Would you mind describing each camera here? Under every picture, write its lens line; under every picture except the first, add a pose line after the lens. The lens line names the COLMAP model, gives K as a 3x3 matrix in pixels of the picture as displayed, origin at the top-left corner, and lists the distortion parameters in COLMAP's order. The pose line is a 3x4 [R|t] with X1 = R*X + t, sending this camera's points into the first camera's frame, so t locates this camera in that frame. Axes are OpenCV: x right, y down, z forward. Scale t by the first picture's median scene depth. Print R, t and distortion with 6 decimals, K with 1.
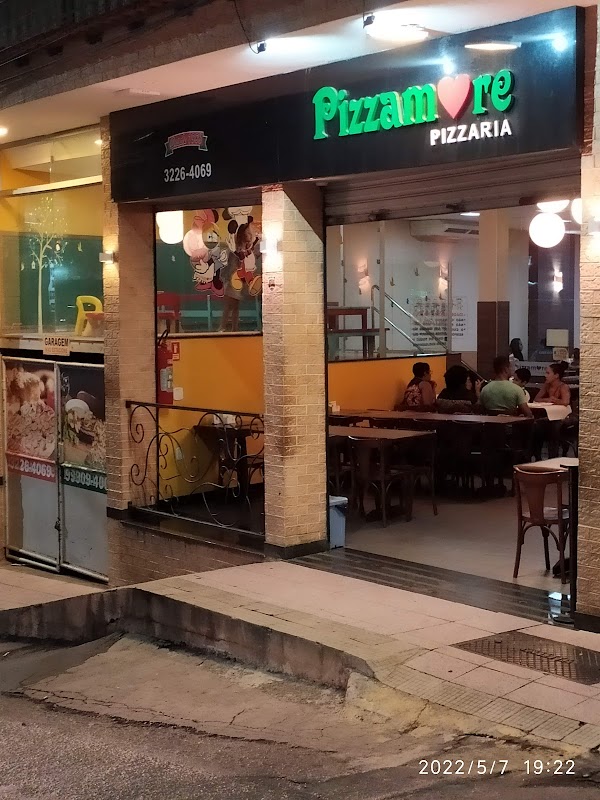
lens RADIAL K [[1100.9, 0, 300.0], [0, 1100.9, 400.0], [0, 0, 1]] dist [-0.248700, -0.004444]
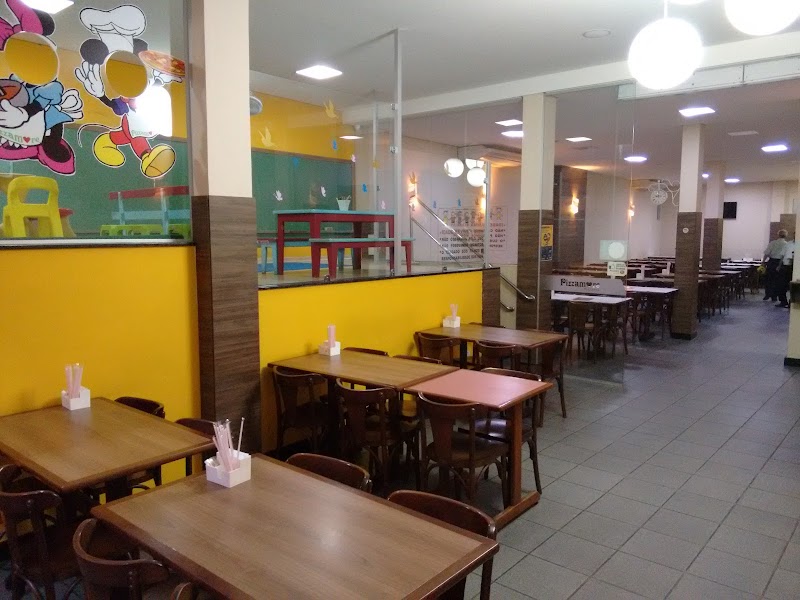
lens RADIAL K [[627.9, 0, 400.0], [0, 627.9, 300.0], [0, 0, 1]] dist [-0.004496, -0.002146]
pose [[0.999860, 0.011702, -0.011958, 0.084880], [-0.011343, 0.999497, 0.029605, -0.035527], [0.012299, -0.029465, 0.999490, 0.571405]]
